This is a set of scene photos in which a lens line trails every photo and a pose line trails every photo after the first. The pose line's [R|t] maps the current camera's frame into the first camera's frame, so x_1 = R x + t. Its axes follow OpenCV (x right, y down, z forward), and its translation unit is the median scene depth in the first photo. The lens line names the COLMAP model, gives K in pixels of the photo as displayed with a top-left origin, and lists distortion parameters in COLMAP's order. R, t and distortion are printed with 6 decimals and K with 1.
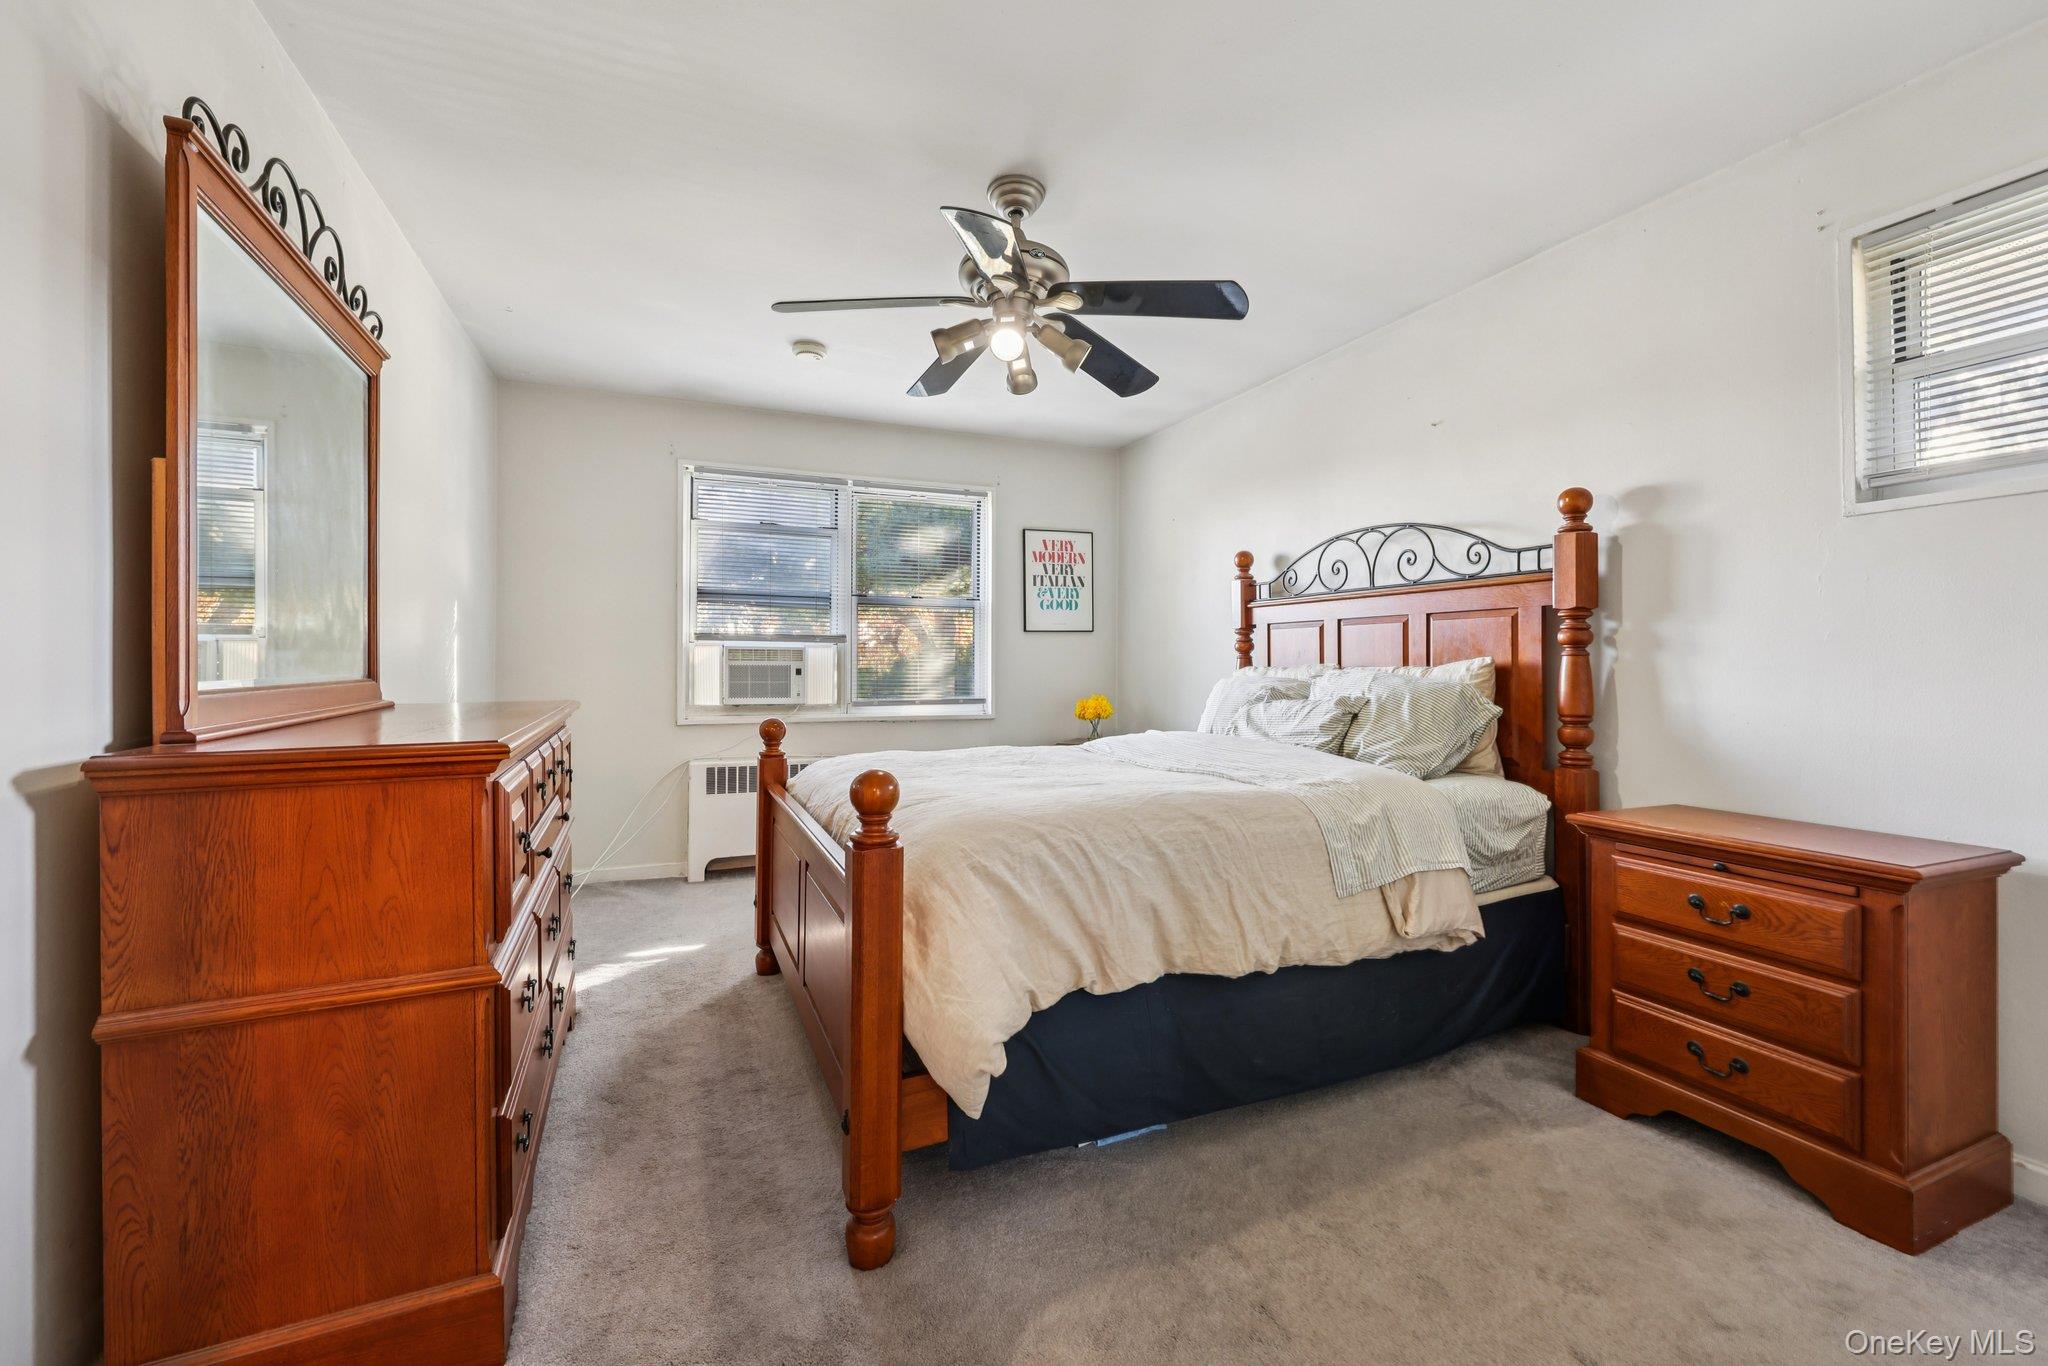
lens RADIAL K [[831.5, 0, 1021.7], [0, 831.5, 666.2], [0, 0, 1]] dist [-0.000153, -0.000006]
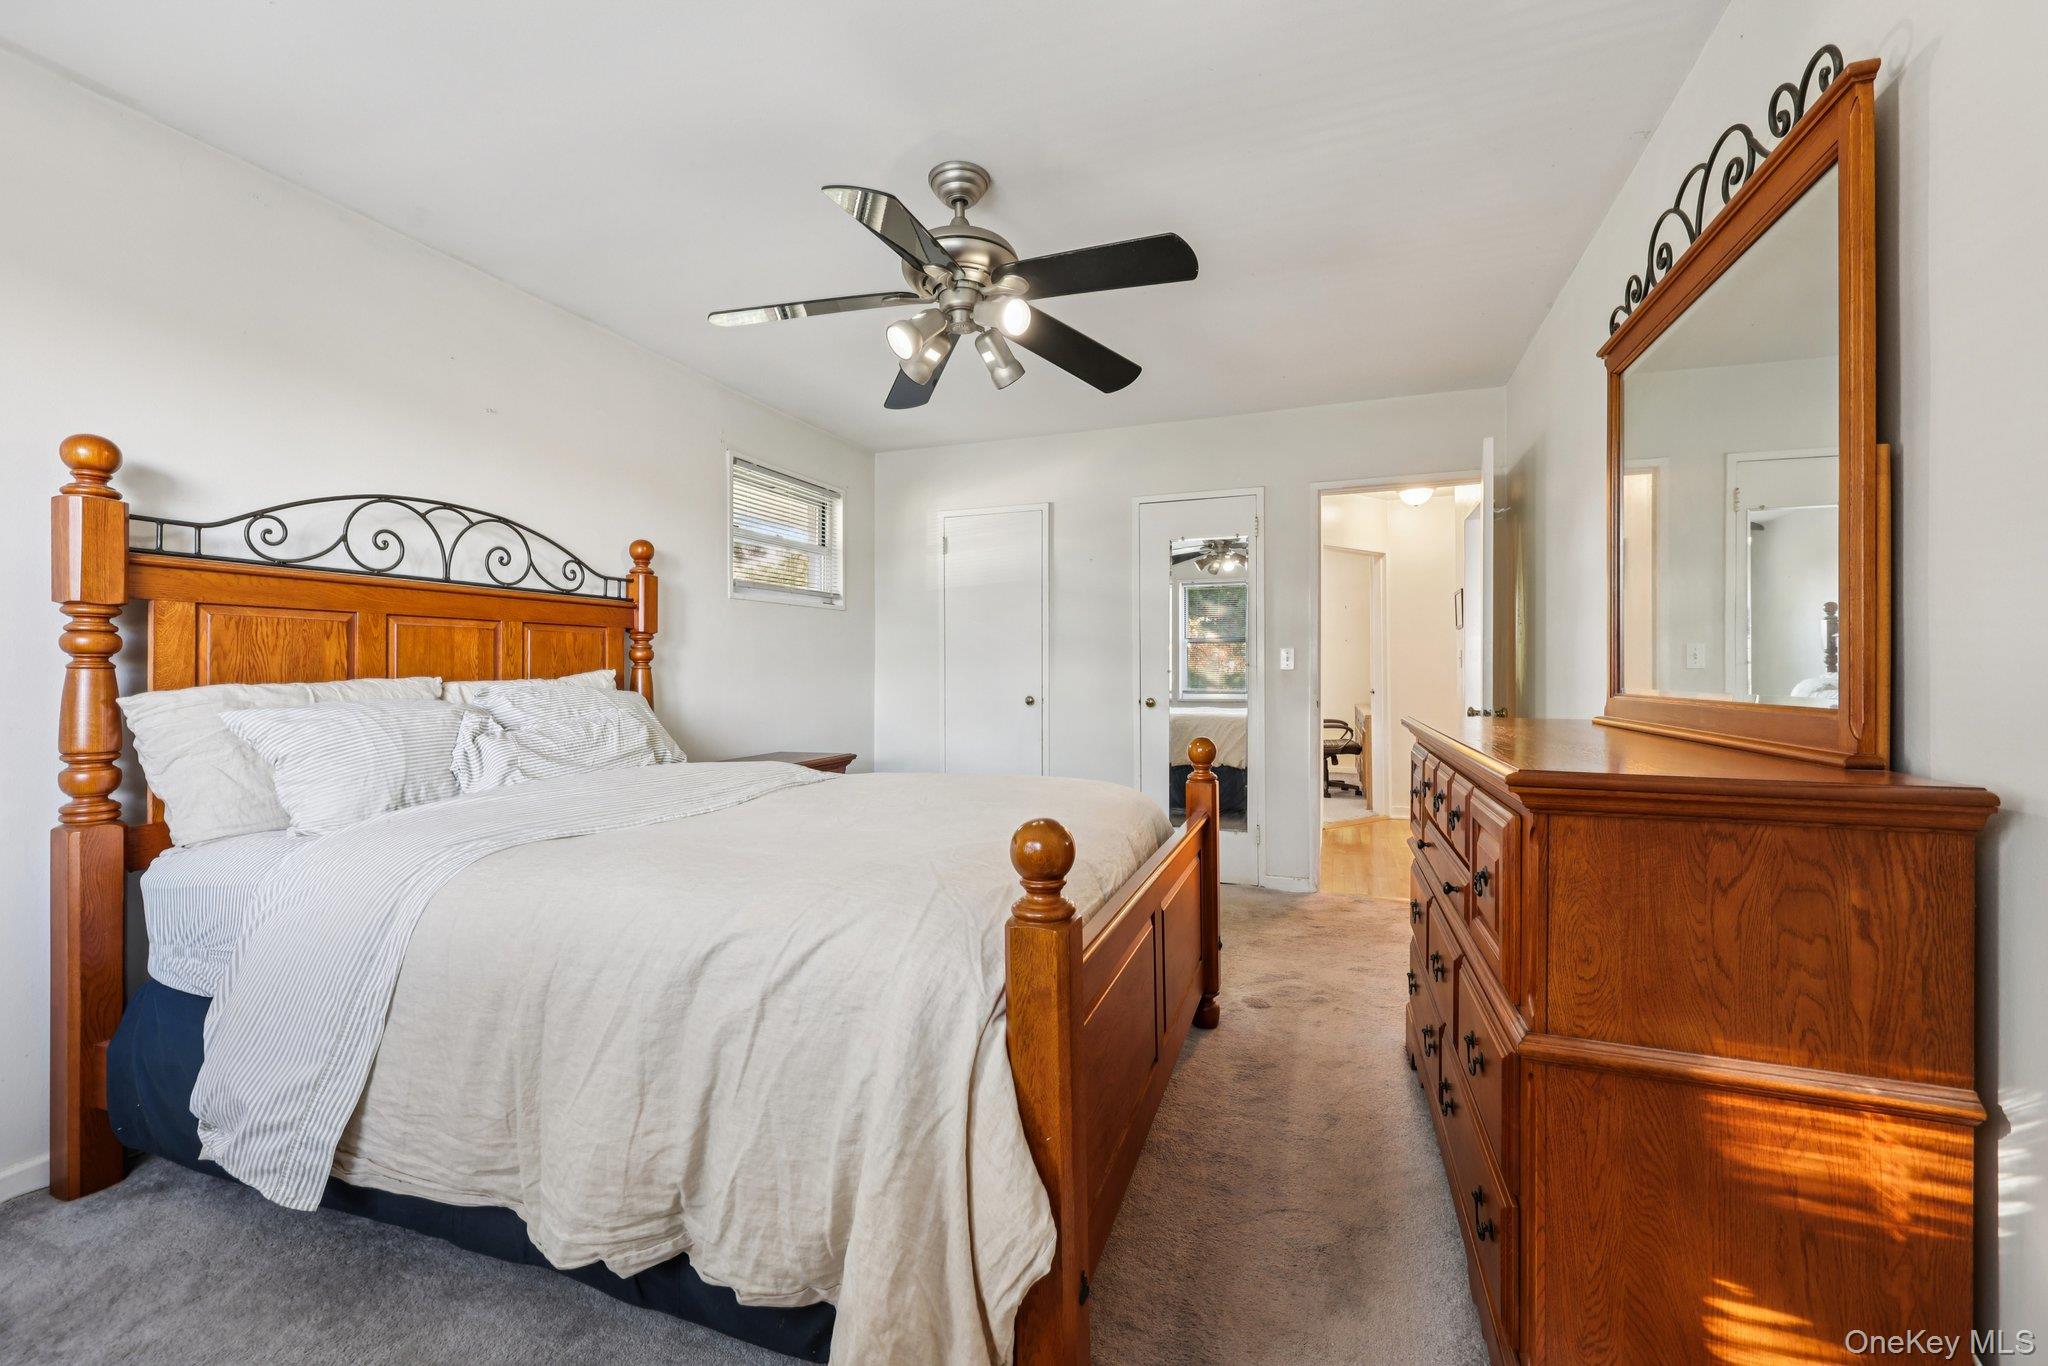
lens RADIAL K [[831.5, 0, 1023.8], [0, 831.5, 674.2], [0, 0, 1]] dist [-0.000153, -0.000006]
pose [[-0.722568, -0.004045, 0.691288, -0.558267], [0.002045, 0.999966, 0.007989, -0.010397], [-0.691296, 0.007186, -0.722536, 1.264805]]
